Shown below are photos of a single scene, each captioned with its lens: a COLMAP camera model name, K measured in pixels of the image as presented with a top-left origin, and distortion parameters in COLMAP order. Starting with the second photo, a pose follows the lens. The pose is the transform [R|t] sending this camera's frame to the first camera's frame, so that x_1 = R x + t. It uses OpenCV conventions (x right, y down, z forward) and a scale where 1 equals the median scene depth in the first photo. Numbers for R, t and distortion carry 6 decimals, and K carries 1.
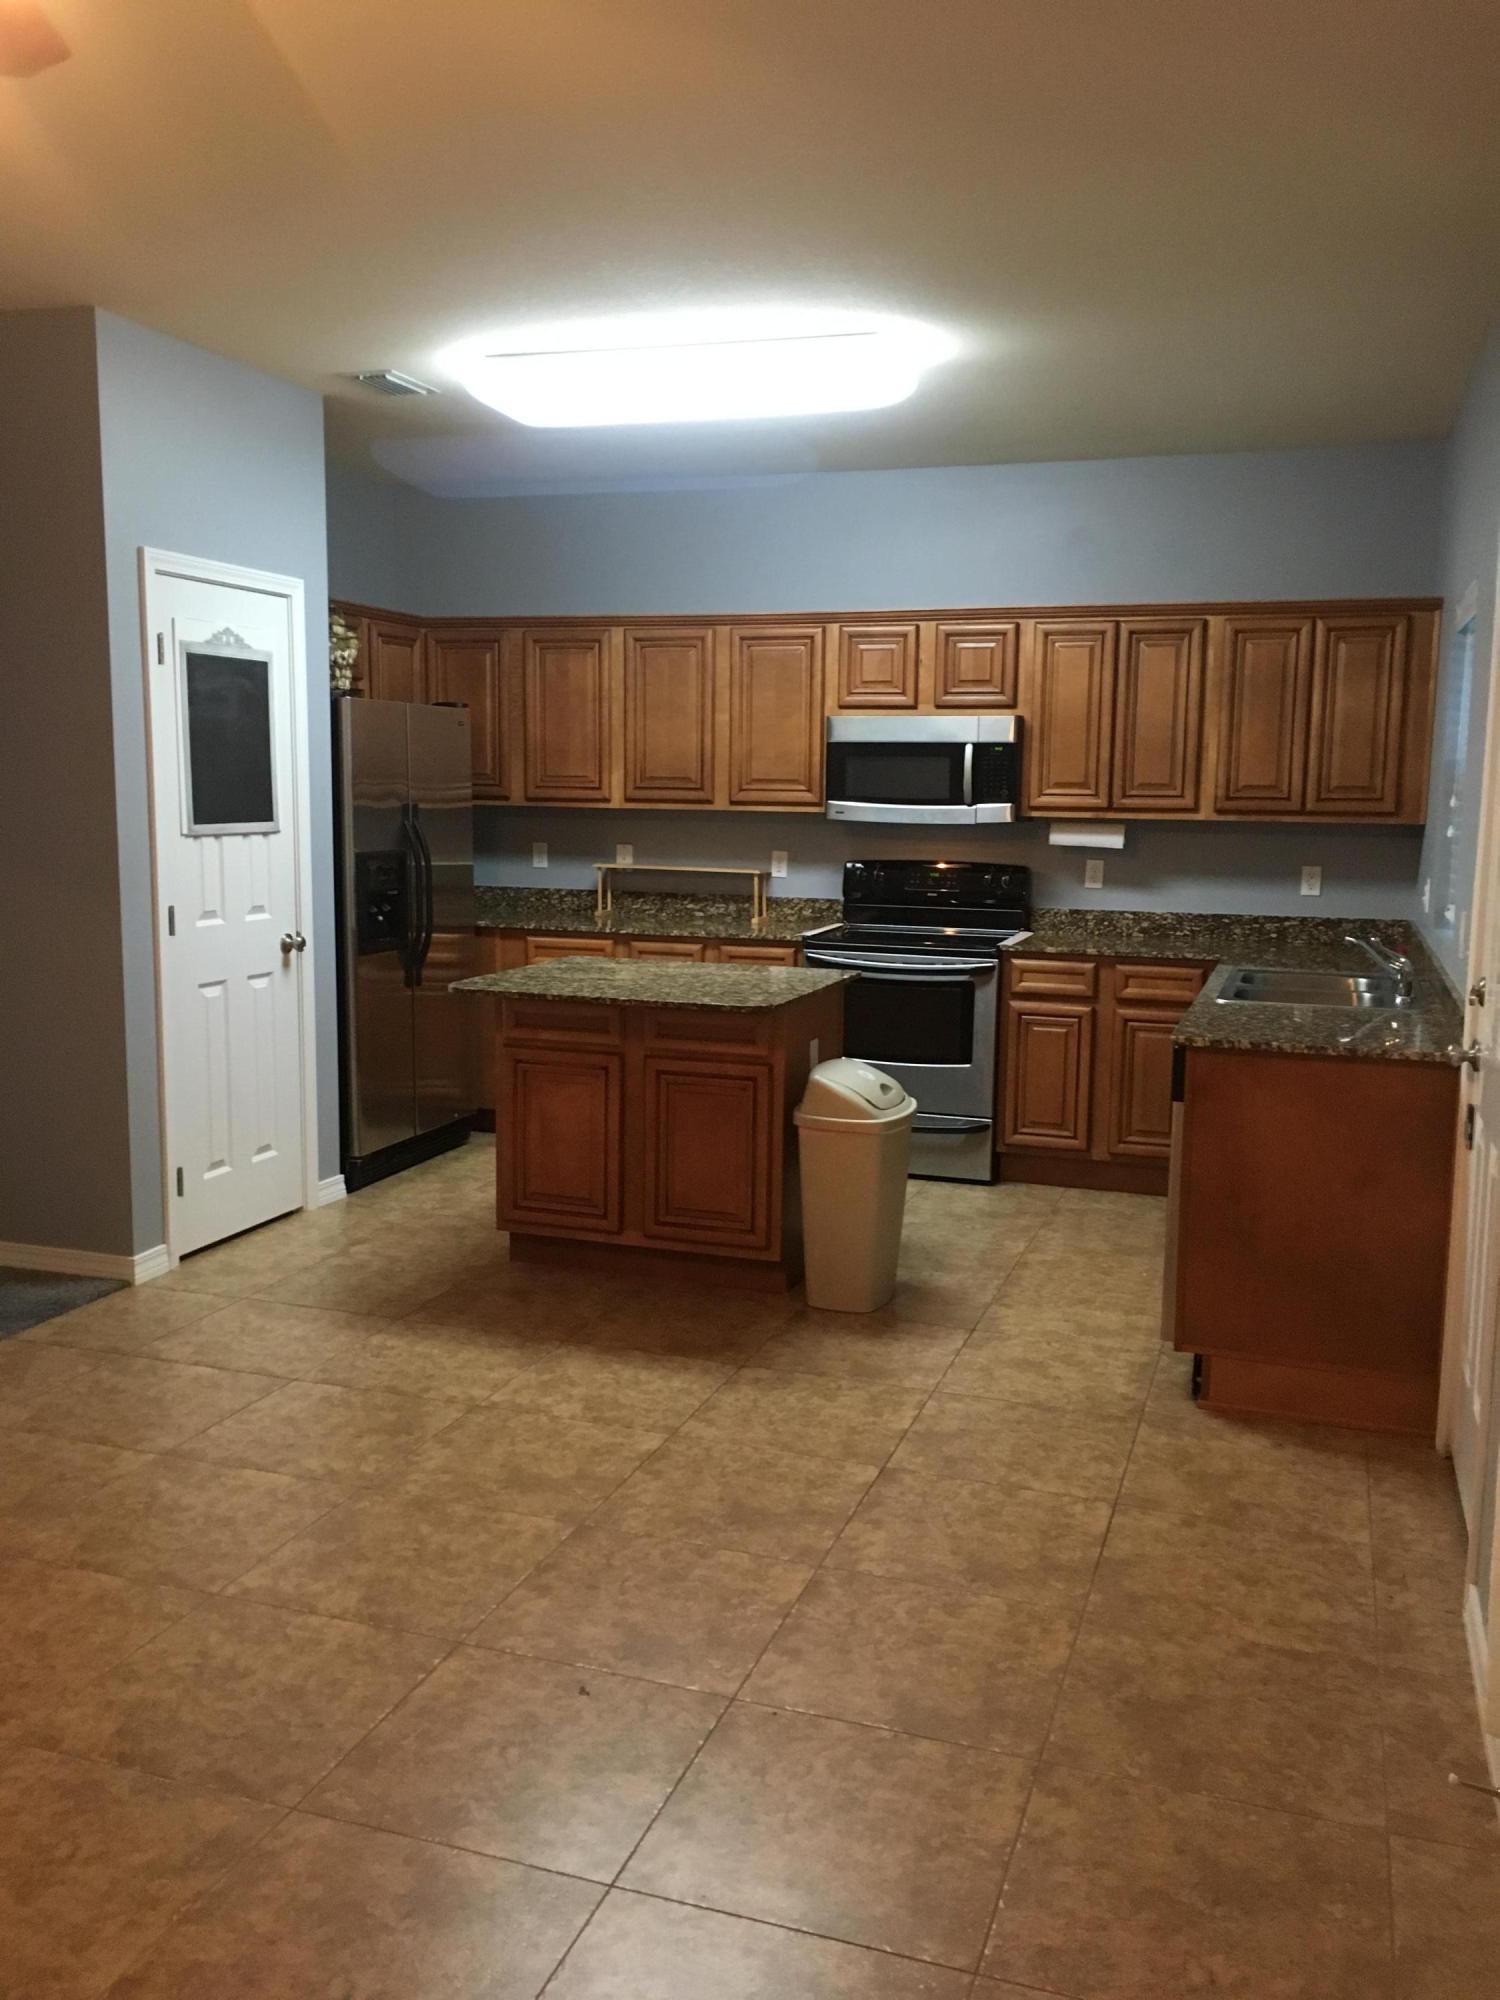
lens RADIAL K [[1687.6, 0, 754.3], [0, 1687.6, 1001.7], [0, 0, 1]] dist [-0.003425, -0.029384]
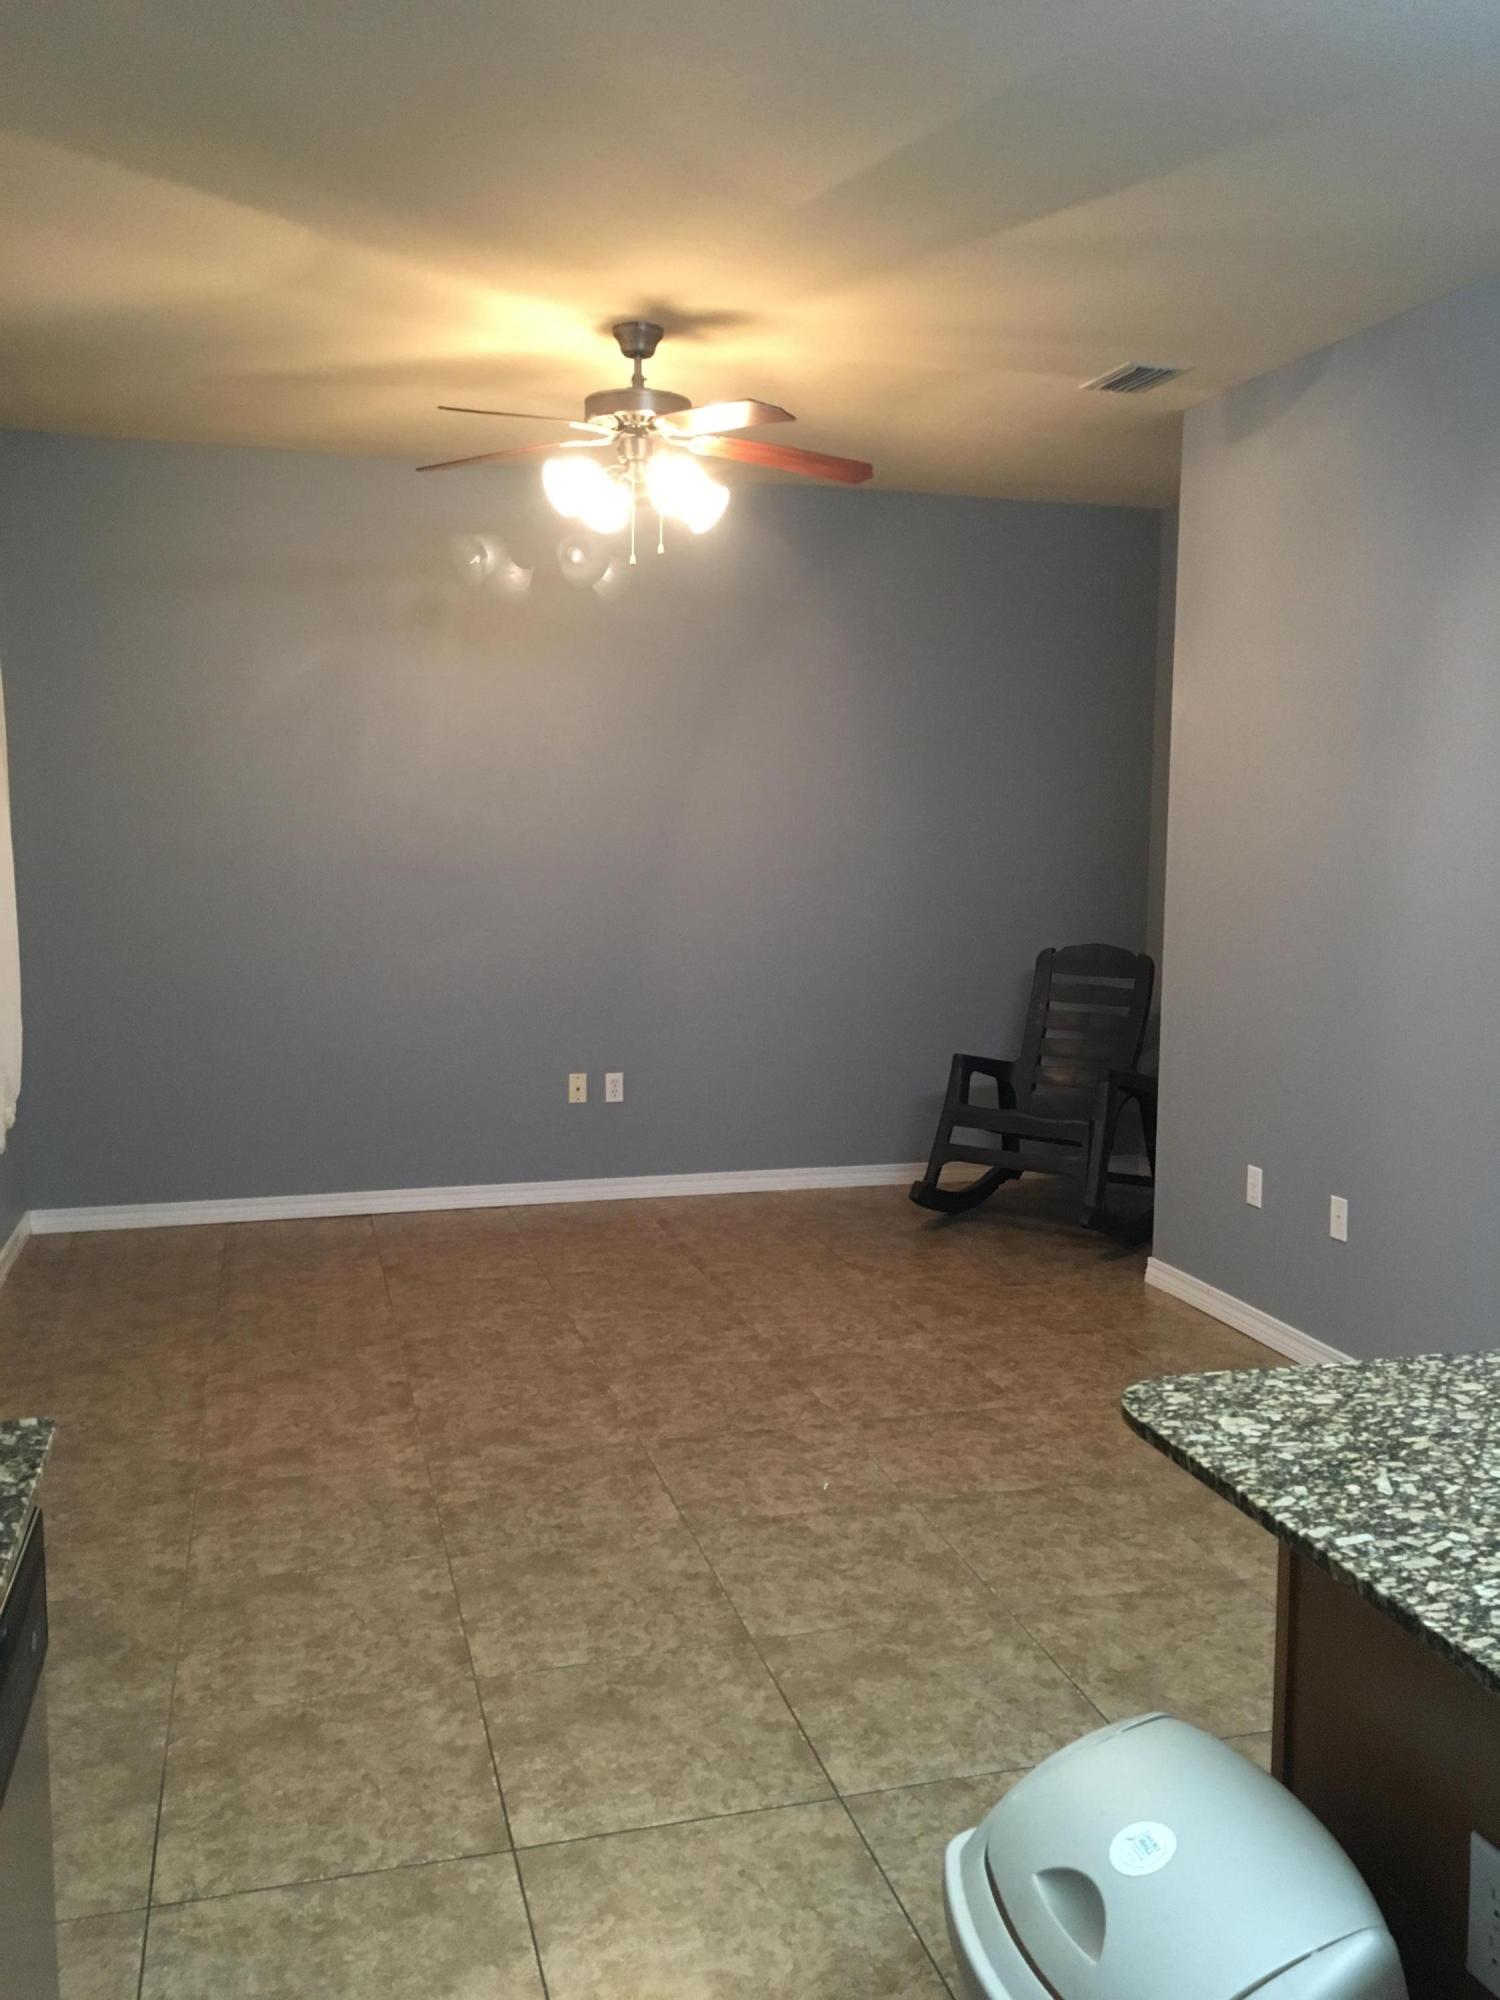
lens RADIAL K [[1687.6, 0, 751.6], [0, 1687.6, 999.4], [0, 0, 1]] dist [-0.003425, -0.029384]
pose [[-0.826686, 0.035915, -0.561517, 0.417448], [-0.102097, 0.971819, 0.212470, -0.228761], [0.553324, 0.232975, -0.799722, 1.753349]]
